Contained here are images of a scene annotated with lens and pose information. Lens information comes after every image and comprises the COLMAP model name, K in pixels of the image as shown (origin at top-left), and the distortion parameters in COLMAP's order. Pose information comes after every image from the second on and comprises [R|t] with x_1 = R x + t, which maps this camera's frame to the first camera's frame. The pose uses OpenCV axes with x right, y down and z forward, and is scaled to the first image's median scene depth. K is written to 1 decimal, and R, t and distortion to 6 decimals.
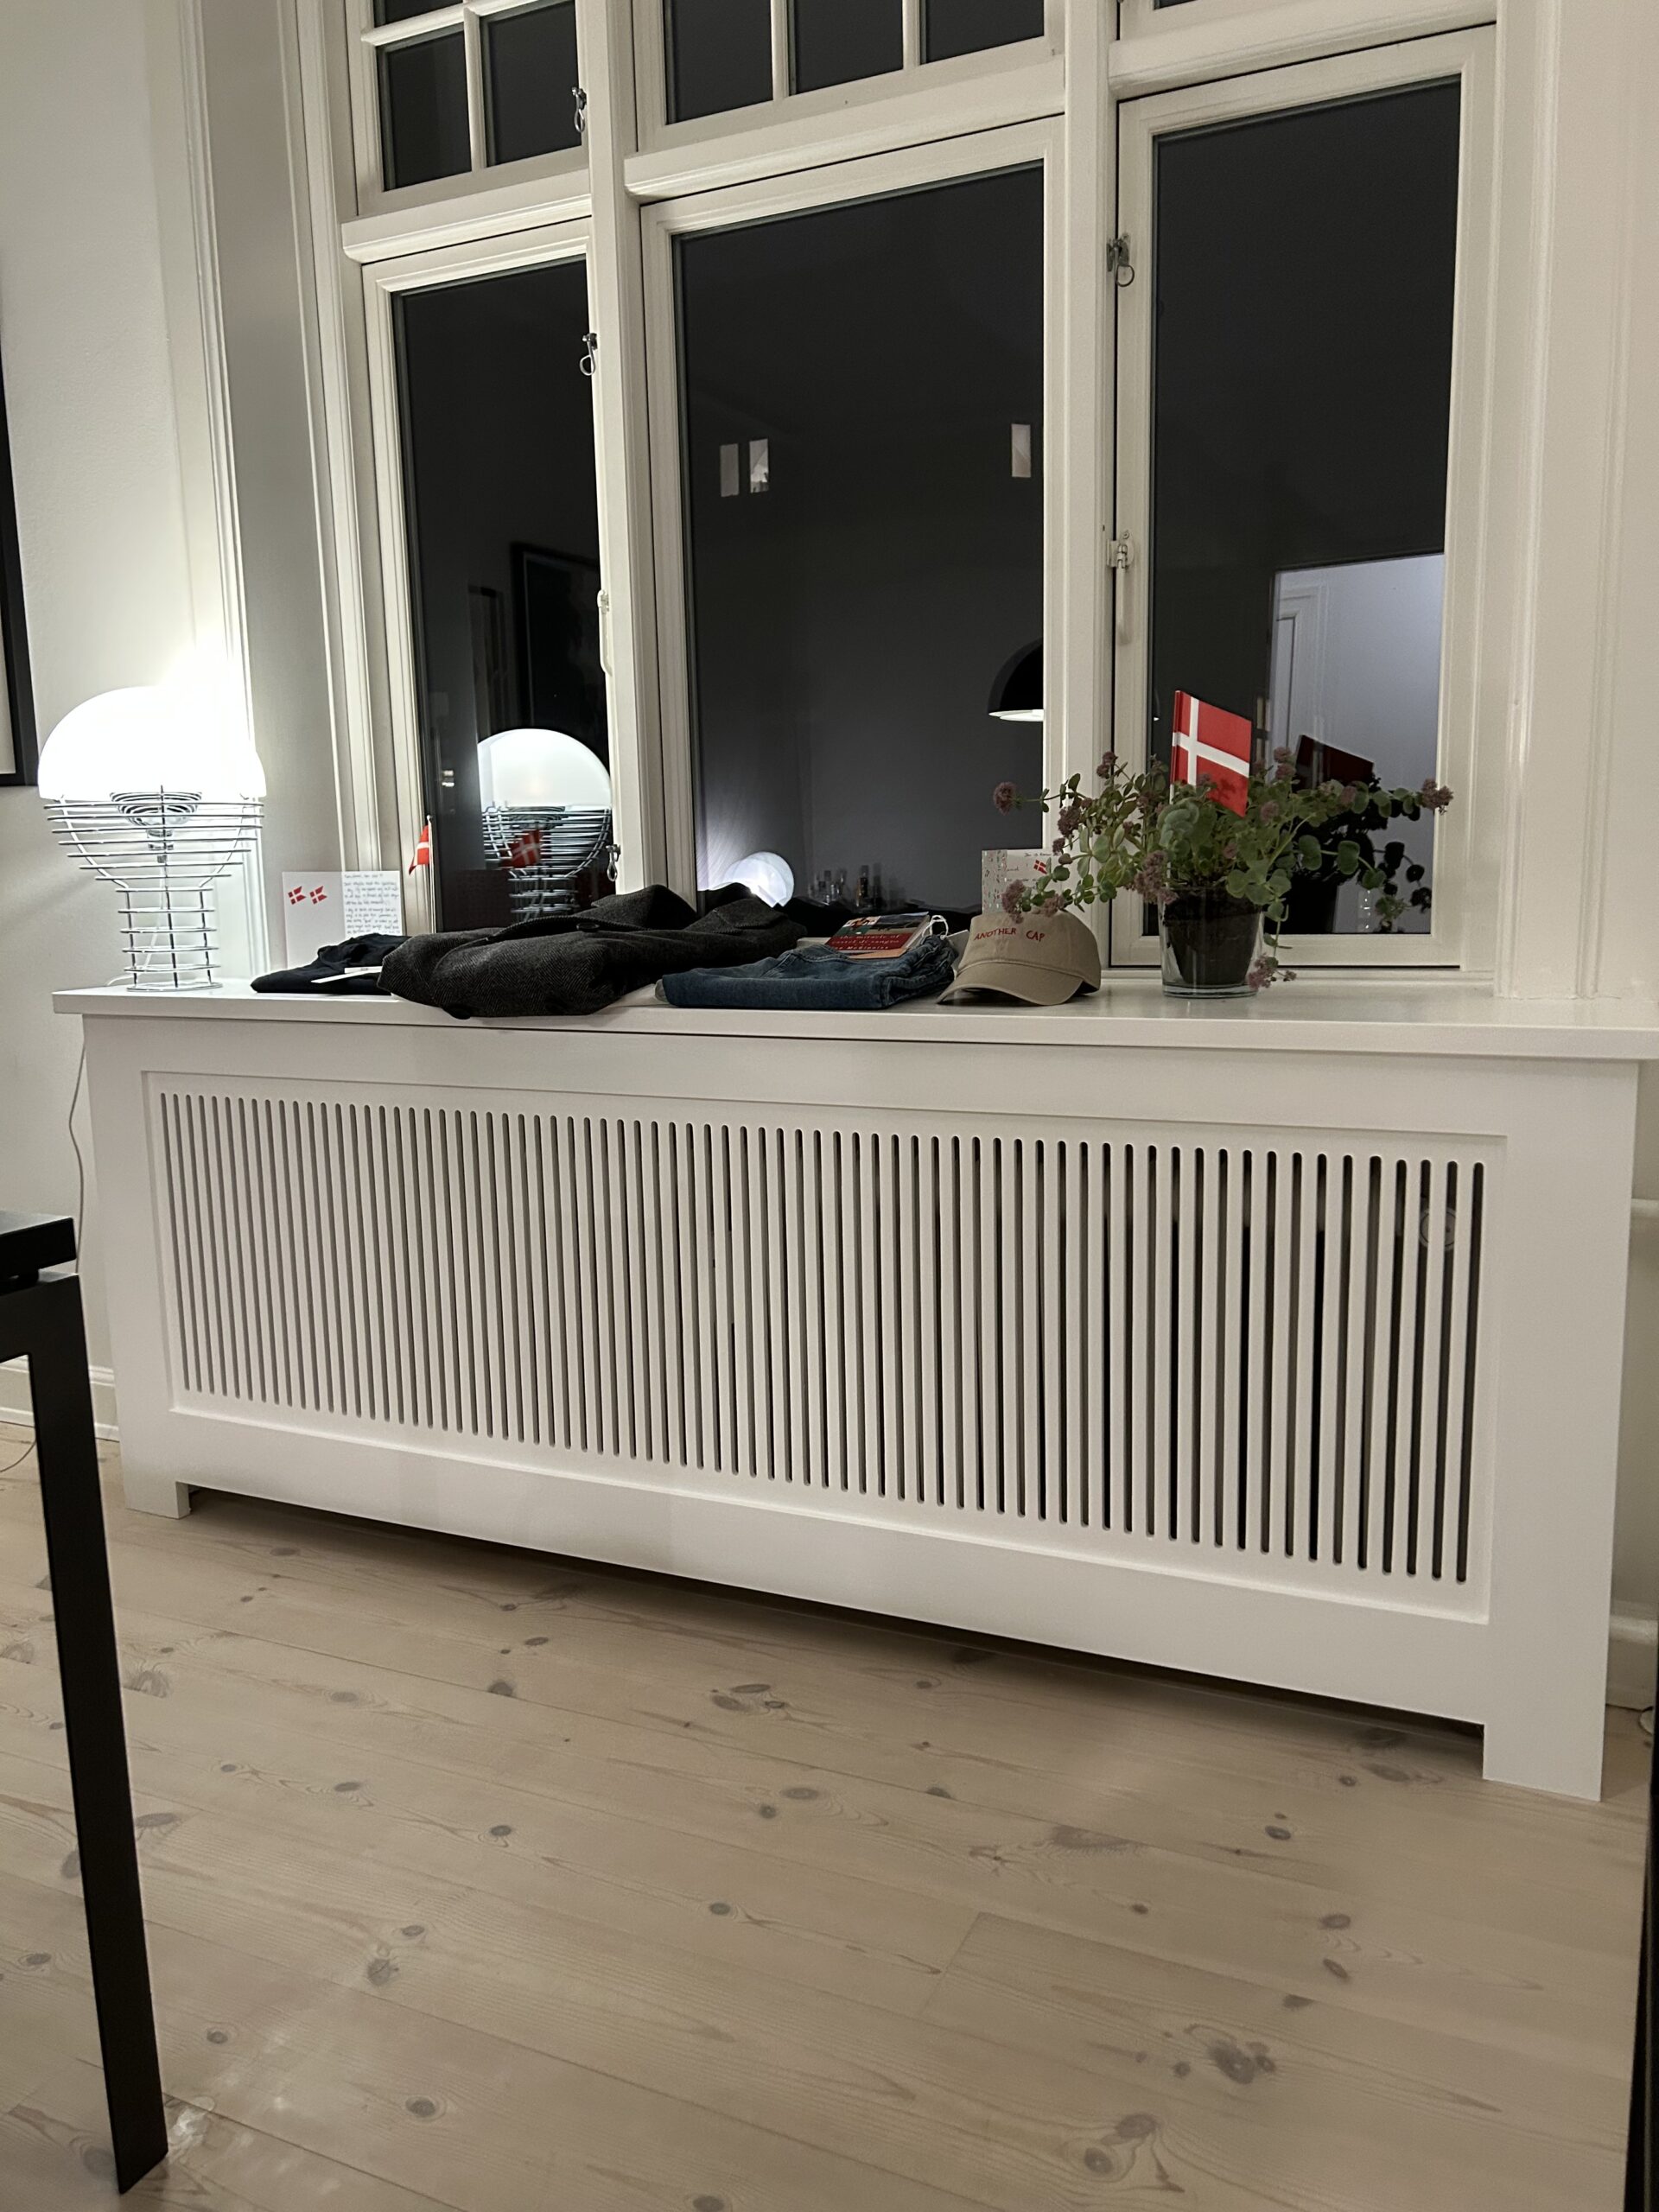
lens RADIAL K [[1685.6, 0, 801.5], [0, 1685.6, 1118.2], [0, 0, 1]] dist [0.056163, 0.000085]
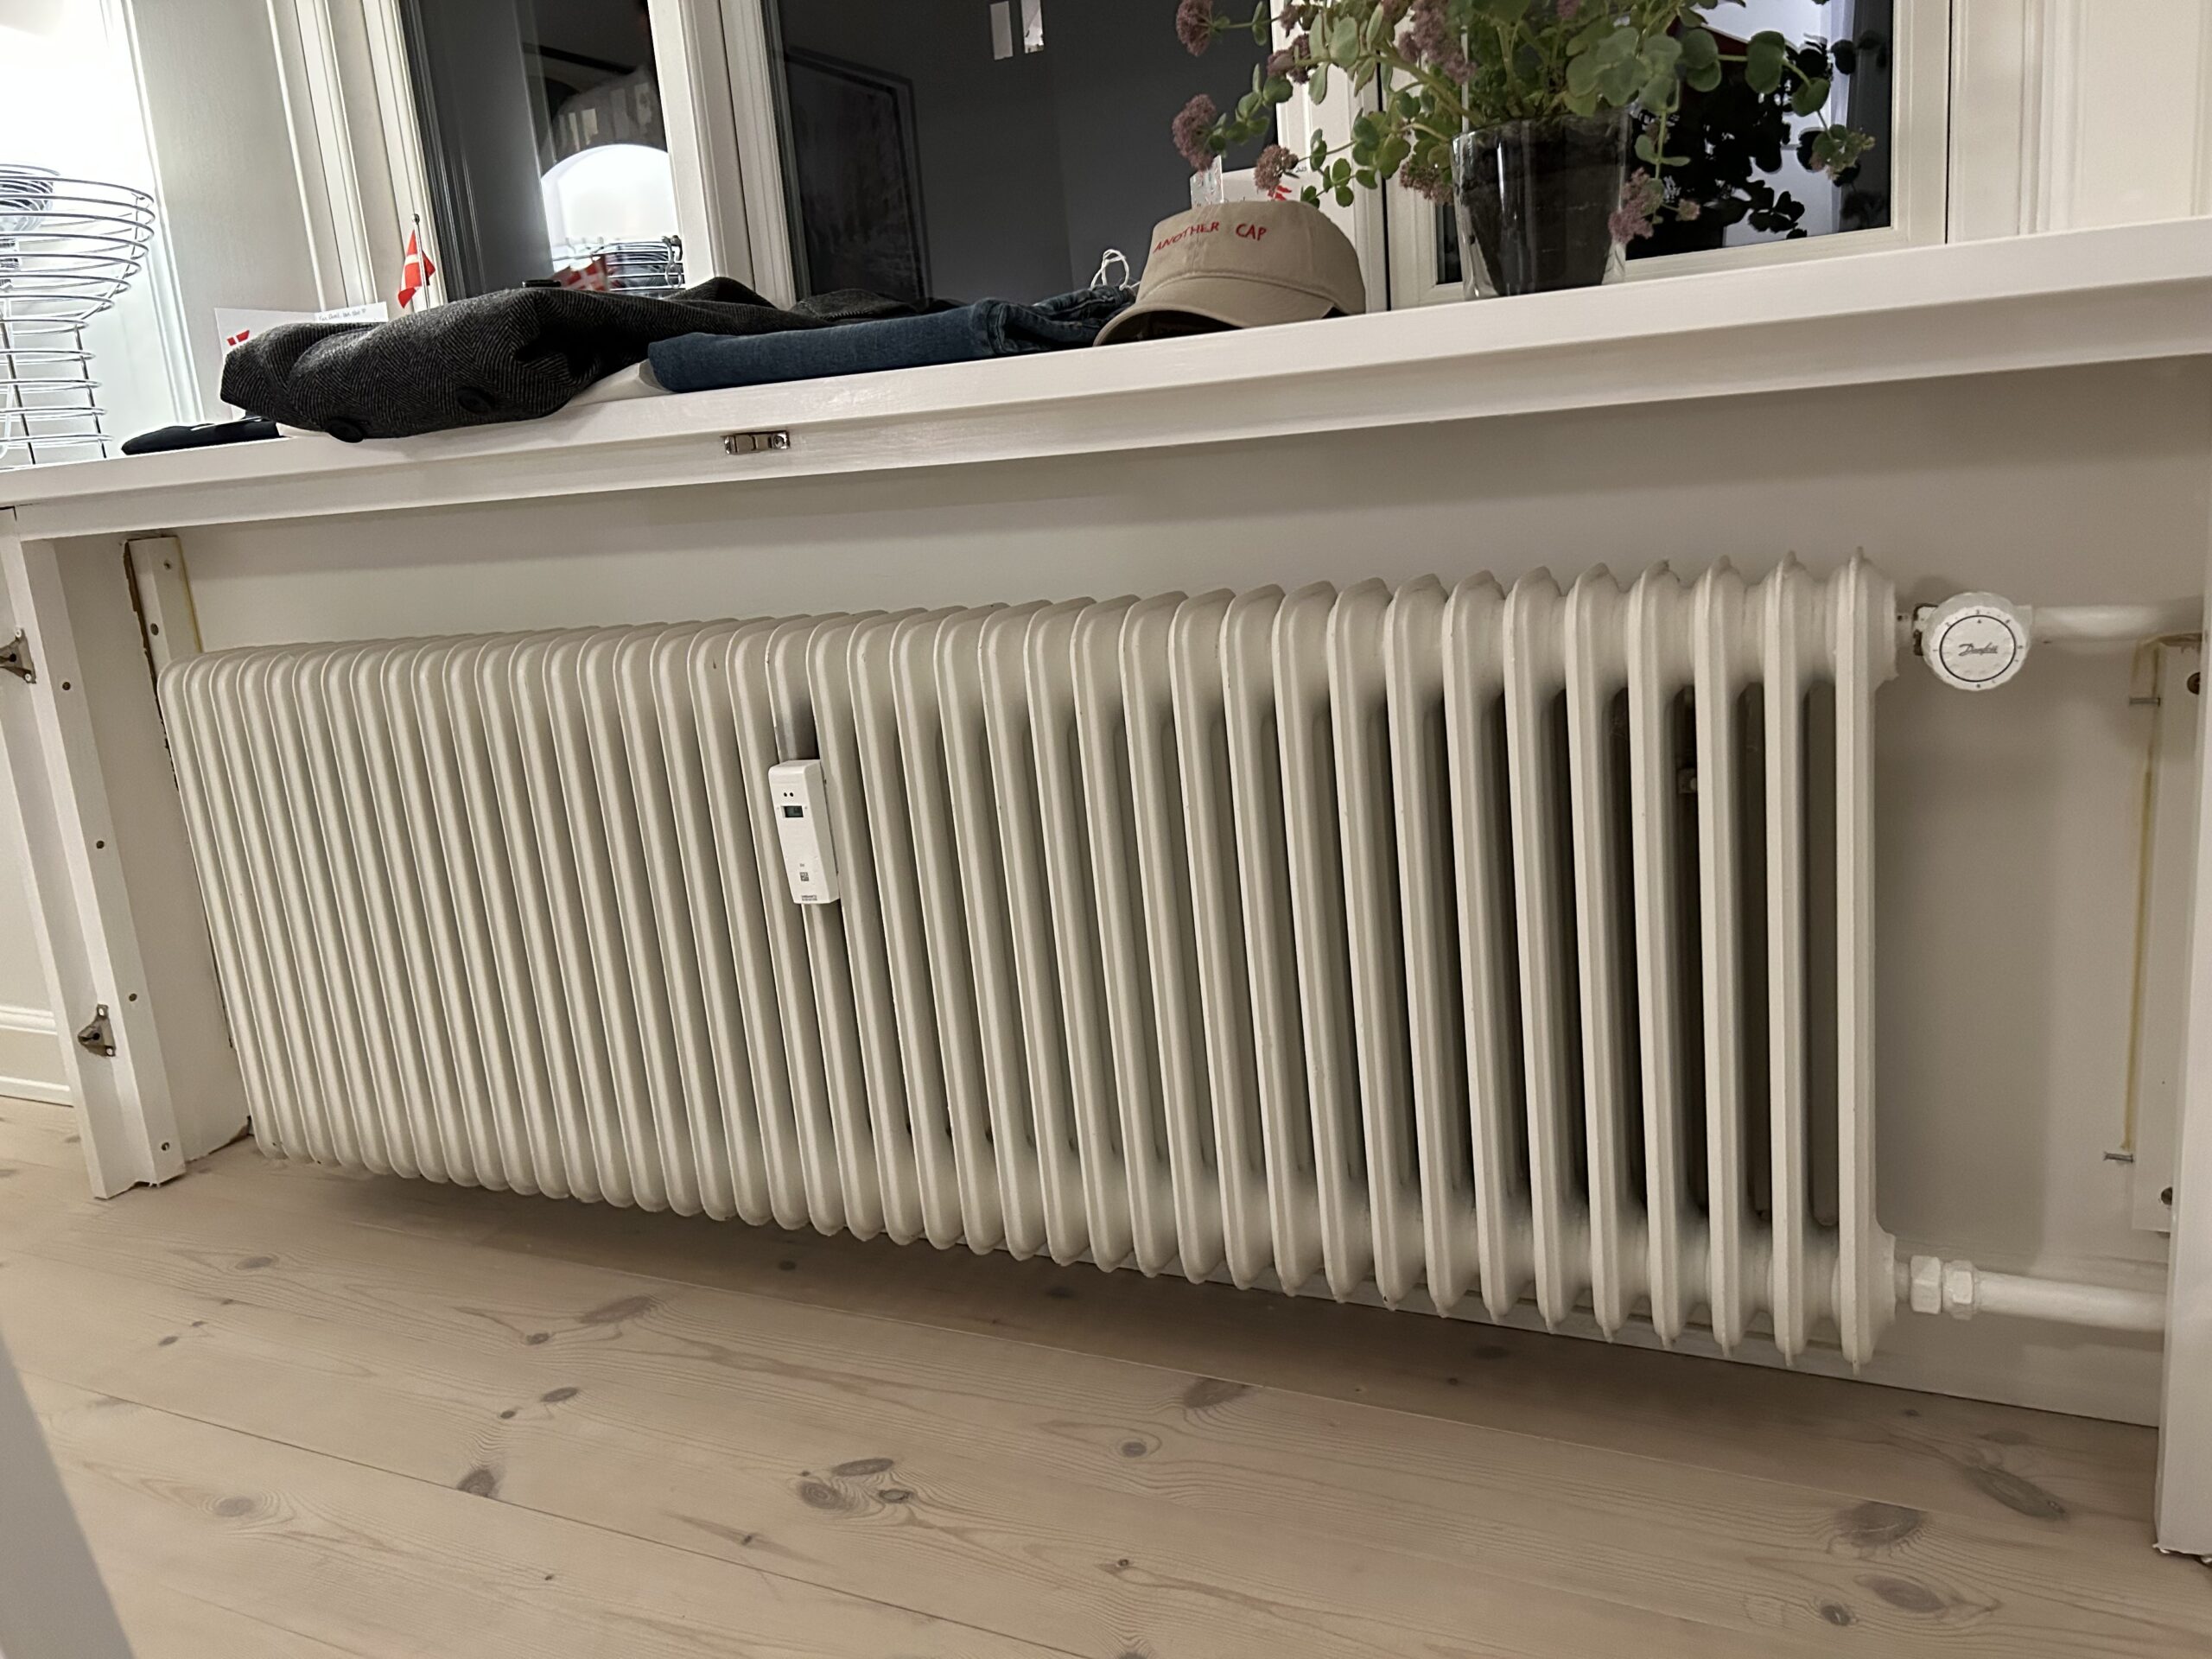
lens RADIAL K [[1684.0, 0, 1106.0], [0, 1684.0, 829.5], [0, 0, 1]] dist [-0.001116, 0.002606]
pose [[0.998162, -0.056857, -0.020965, 0.086802], [0.058016, 0.996536, 0.059579, 0.065803], [0.017505, -0.060686, 0.998003, 0.383976]]
